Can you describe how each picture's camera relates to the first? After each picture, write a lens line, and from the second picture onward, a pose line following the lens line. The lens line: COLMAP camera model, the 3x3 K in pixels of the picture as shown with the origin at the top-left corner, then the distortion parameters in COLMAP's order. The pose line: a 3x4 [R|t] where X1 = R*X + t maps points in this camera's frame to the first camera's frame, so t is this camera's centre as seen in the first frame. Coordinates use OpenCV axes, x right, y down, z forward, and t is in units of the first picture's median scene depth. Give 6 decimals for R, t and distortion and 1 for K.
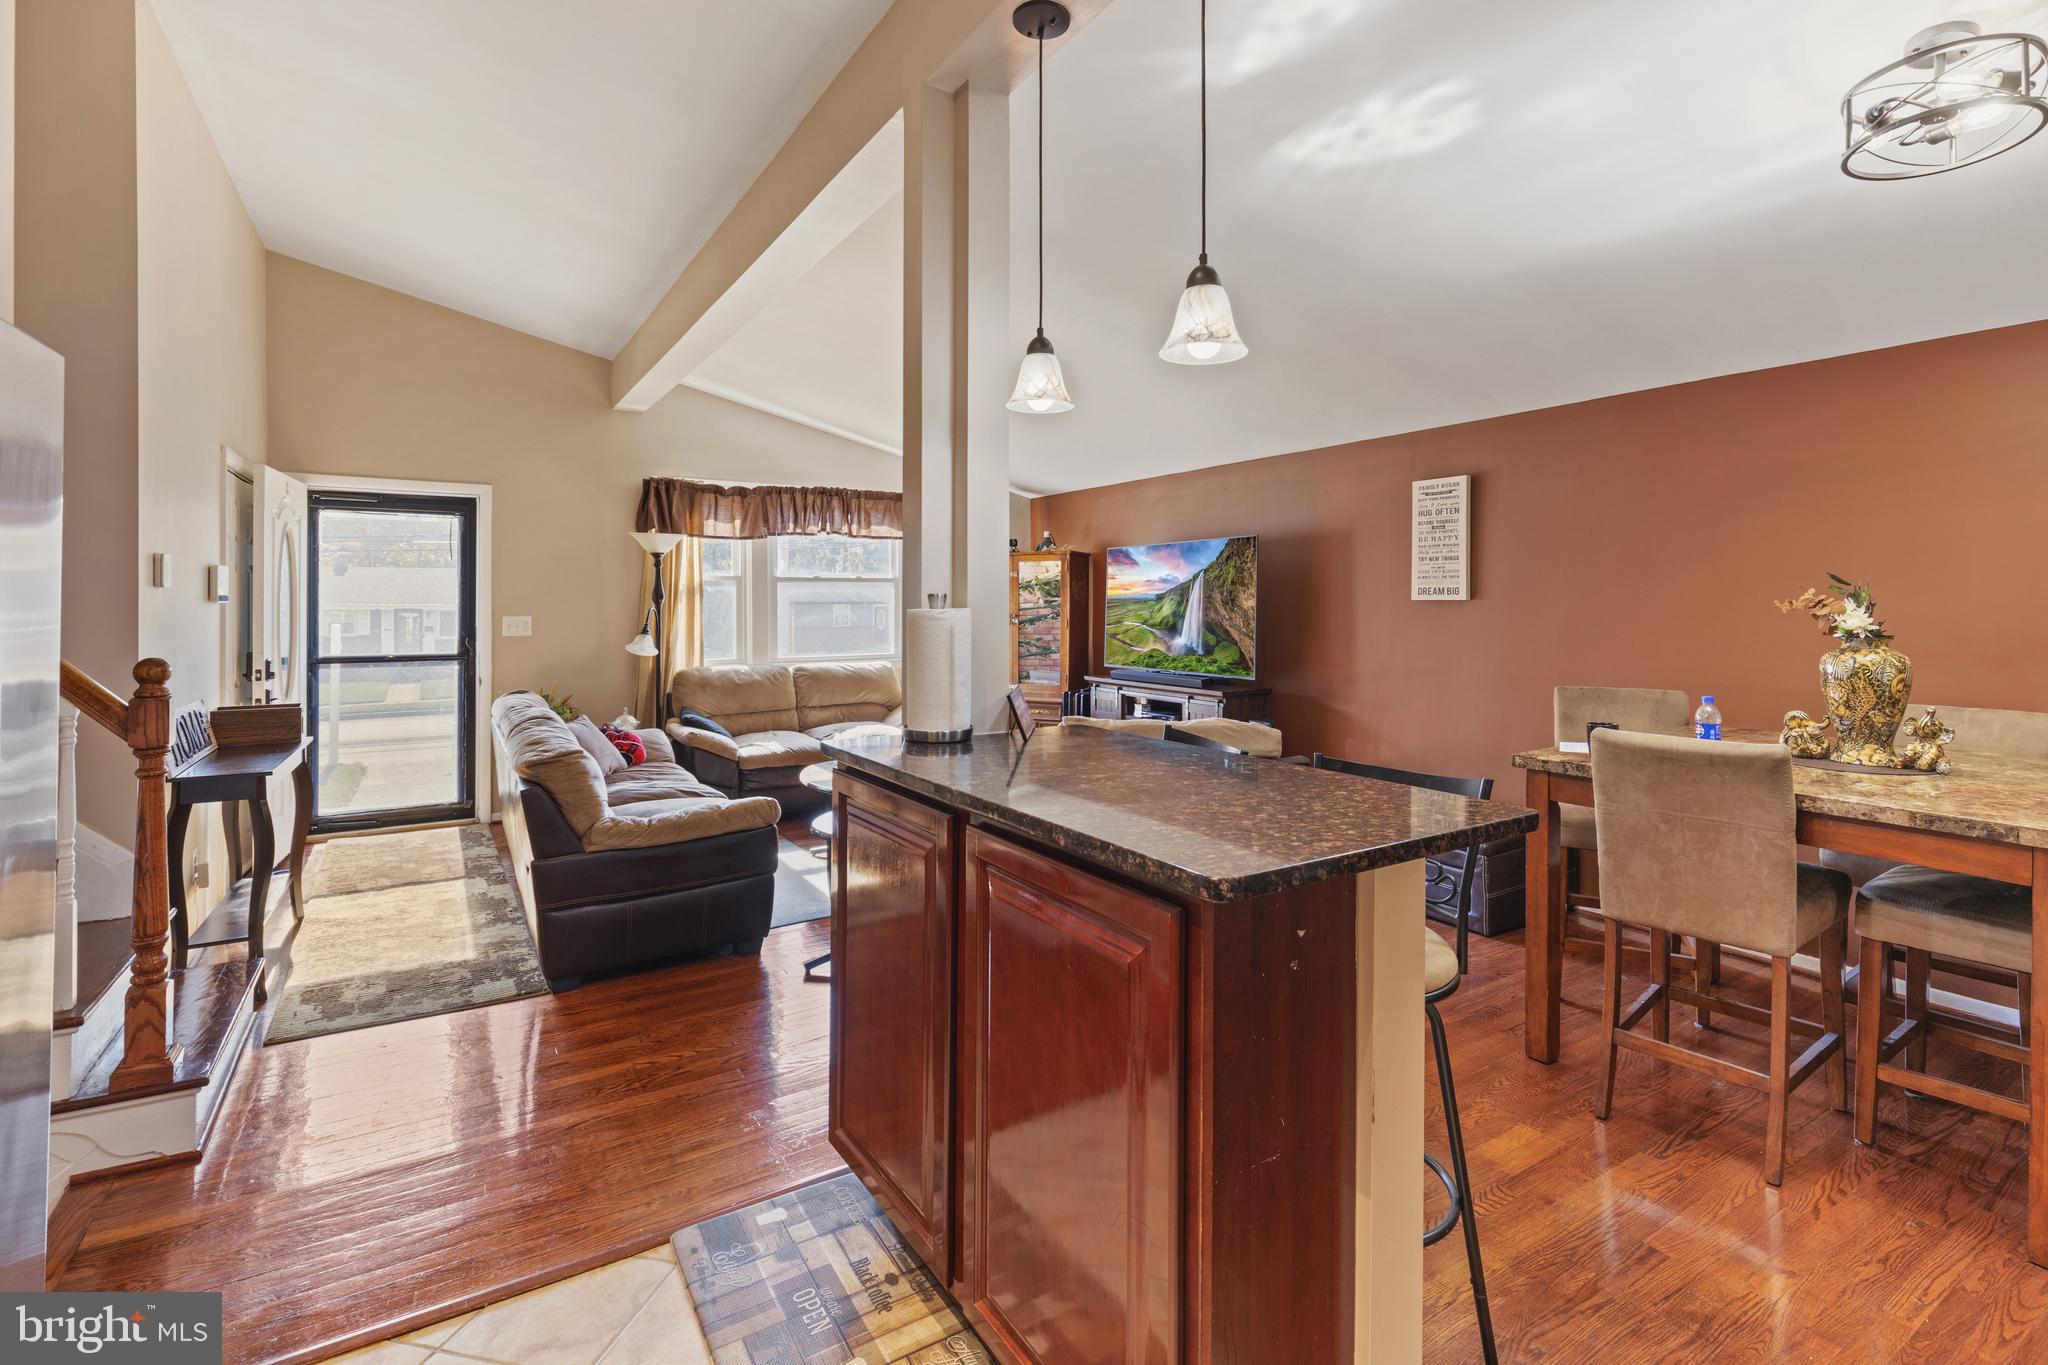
lens RADIAL K [[946.7, 0, 1030.3], [0, 946.7, 581.7], [0, 0, 1]] dist [0.002727, -0.000480]
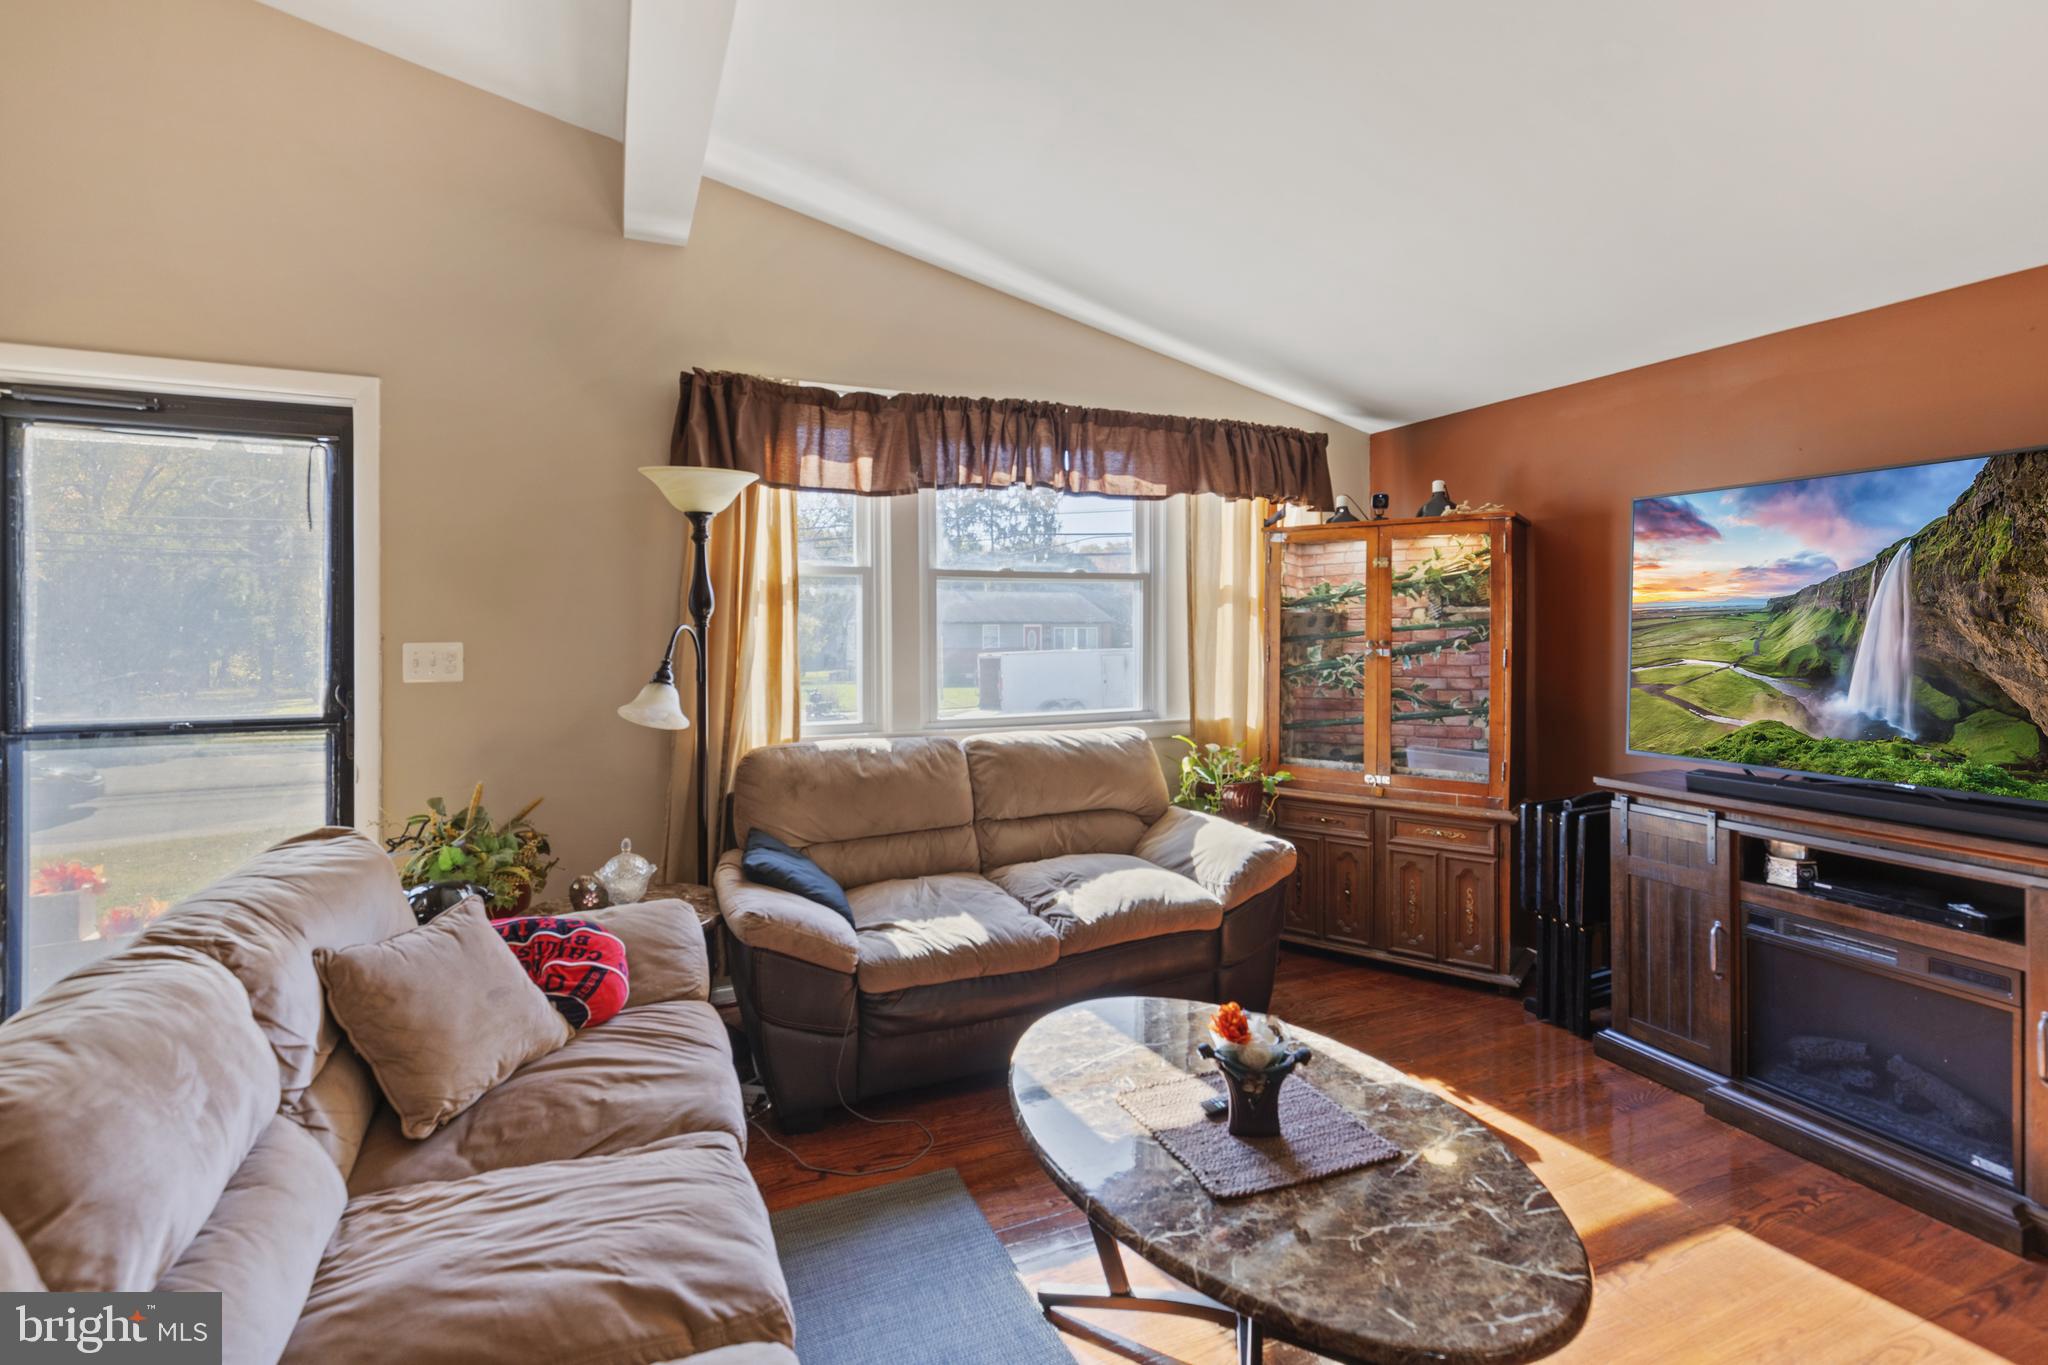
lens RADIAL K [[948.5, 0, 1031.3], [0, 948.5, 609.9], [0, 0, 1]] dist [0.005390, -0.000560]
pose [[0.988385, -0.000474, -0.151970, -0.140016], [0.002253, 0.999931, 0.011539, 0.012851], [0.151955, -0.011748, 0.988318, 0.503121]]
